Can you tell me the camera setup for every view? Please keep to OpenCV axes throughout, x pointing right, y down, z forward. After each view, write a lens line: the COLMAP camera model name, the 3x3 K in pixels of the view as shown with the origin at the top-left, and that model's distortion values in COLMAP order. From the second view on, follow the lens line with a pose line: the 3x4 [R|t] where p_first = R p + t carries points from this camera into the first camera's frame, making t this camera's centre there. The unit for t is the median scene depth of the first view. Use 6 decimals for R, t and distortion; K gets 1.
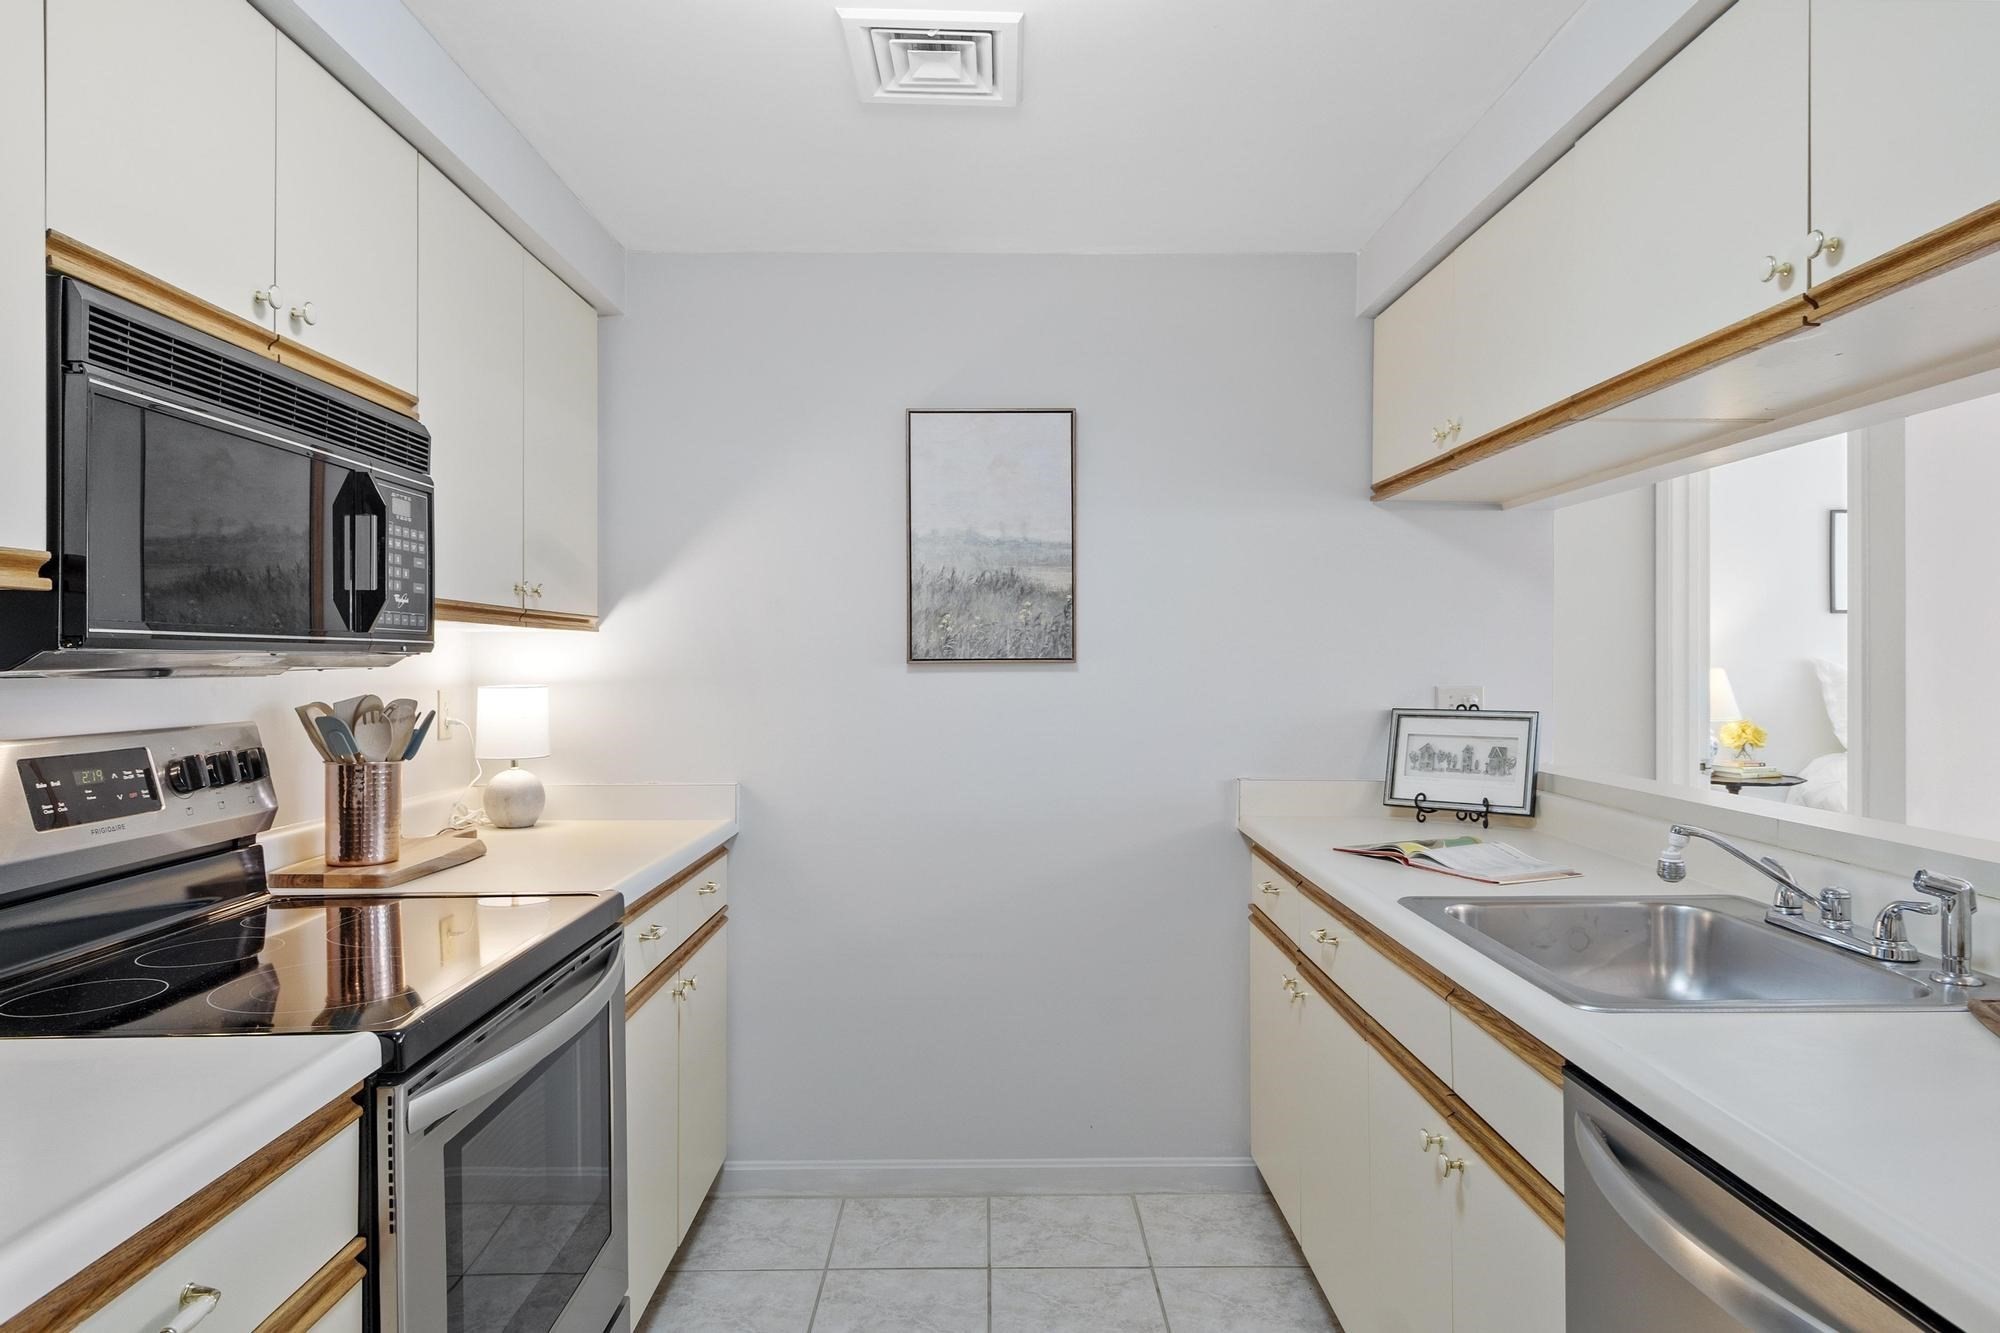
lens RADIAL K [[1203.8, 0, 1000.0], [0, 1203.8, 666.5], [0, 0, 1]] dist [0.038078, -0.053423]
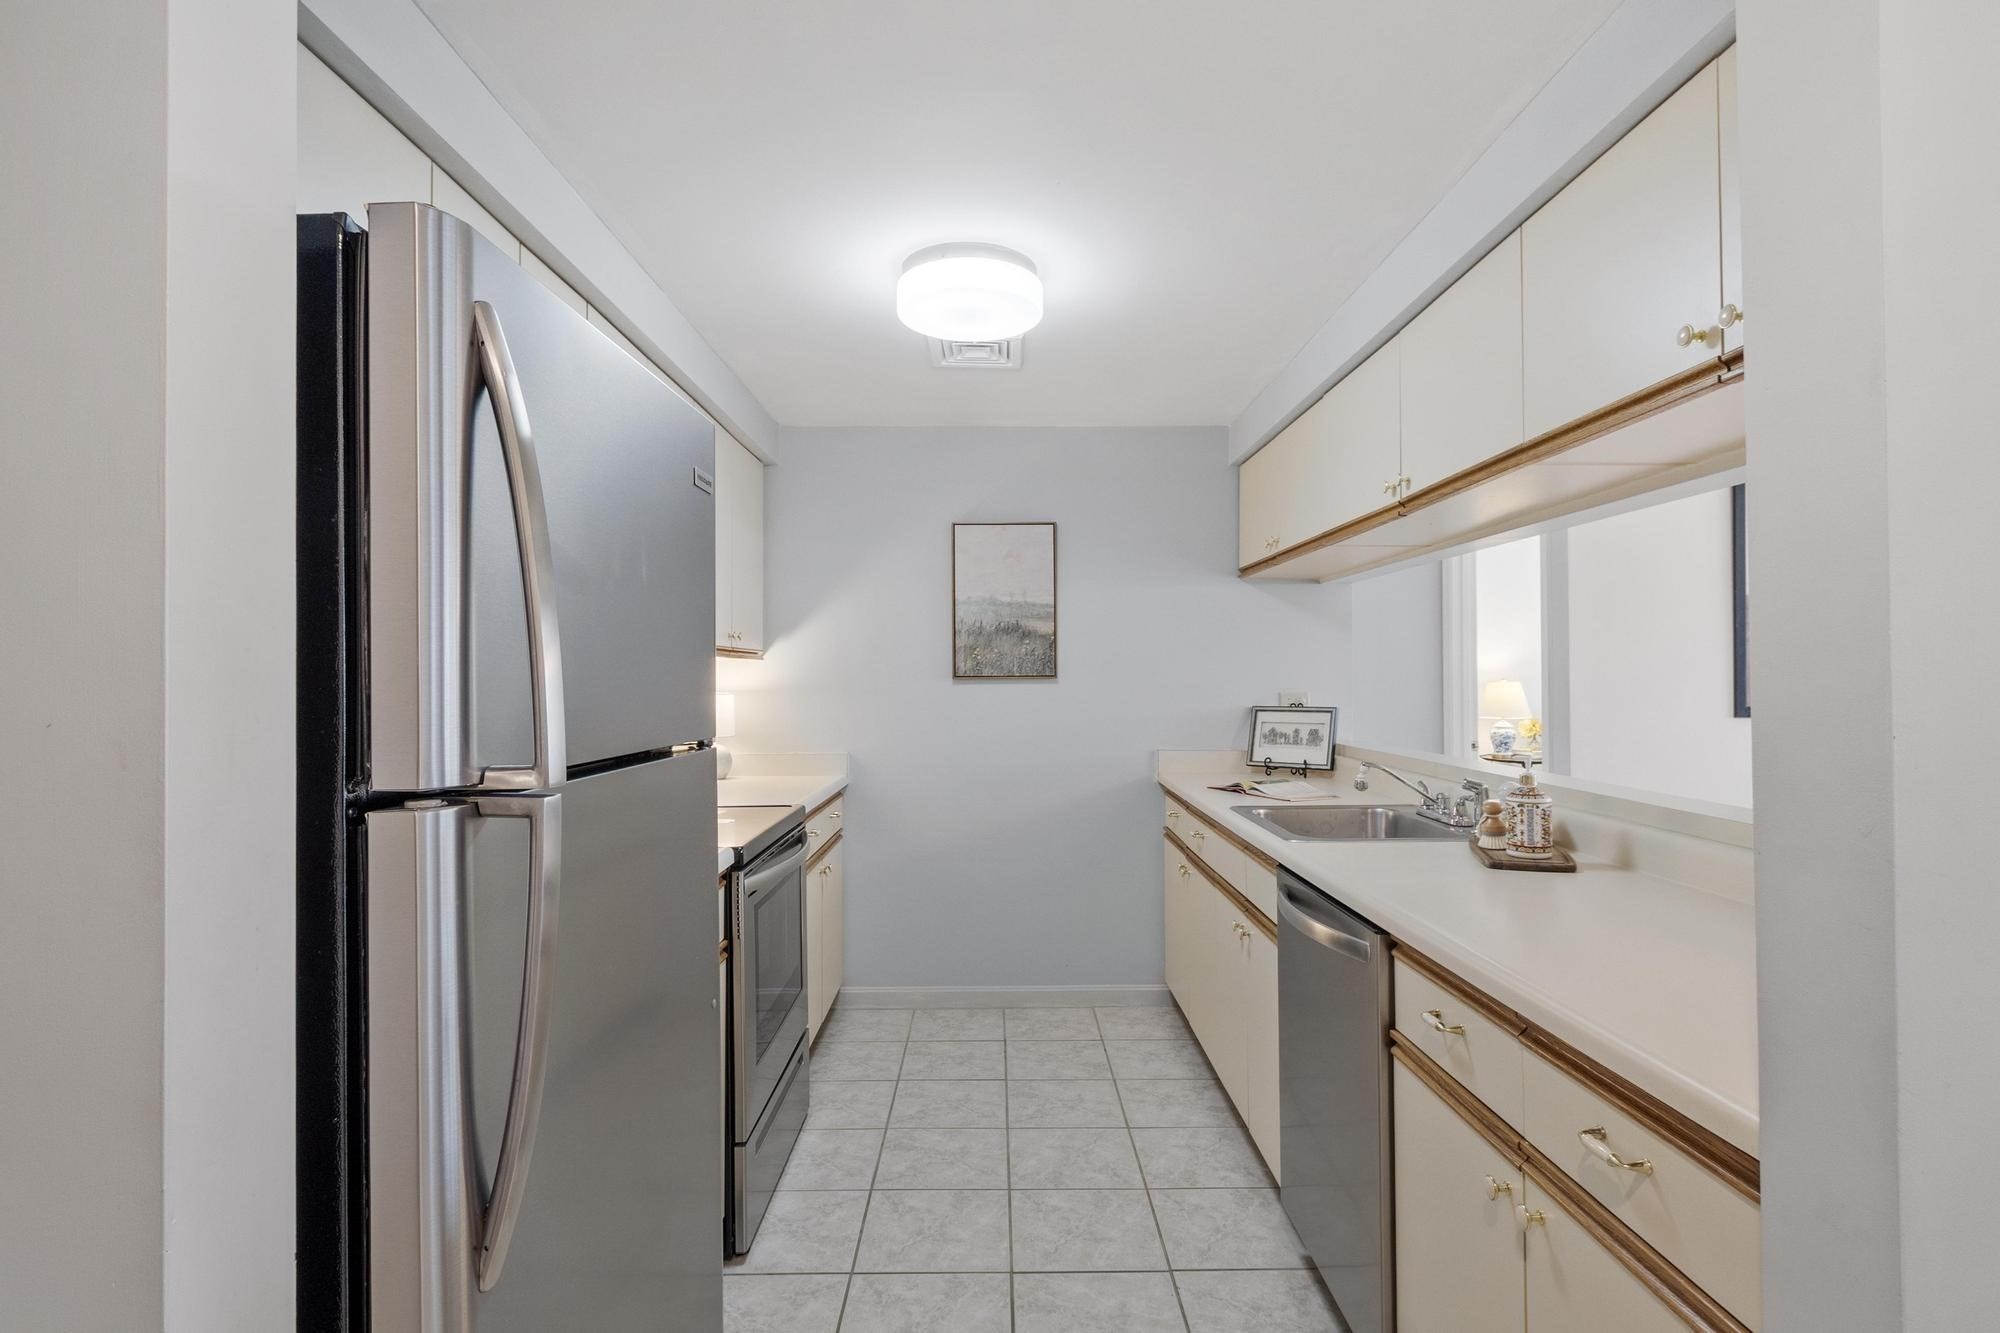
lens RADIAL K [[998.1, 0, 1000.0], [0, 998.1, 666.5], [0, 0, 1]] dist [0.000404, -0.000077]
pose [[0.999991, -0.002059, -0.003689, -0.009005], [0.002003, 0.999883, -0.015177, 0.001336], [0.003720, 0.015169, 0.999878, -0.359797]]
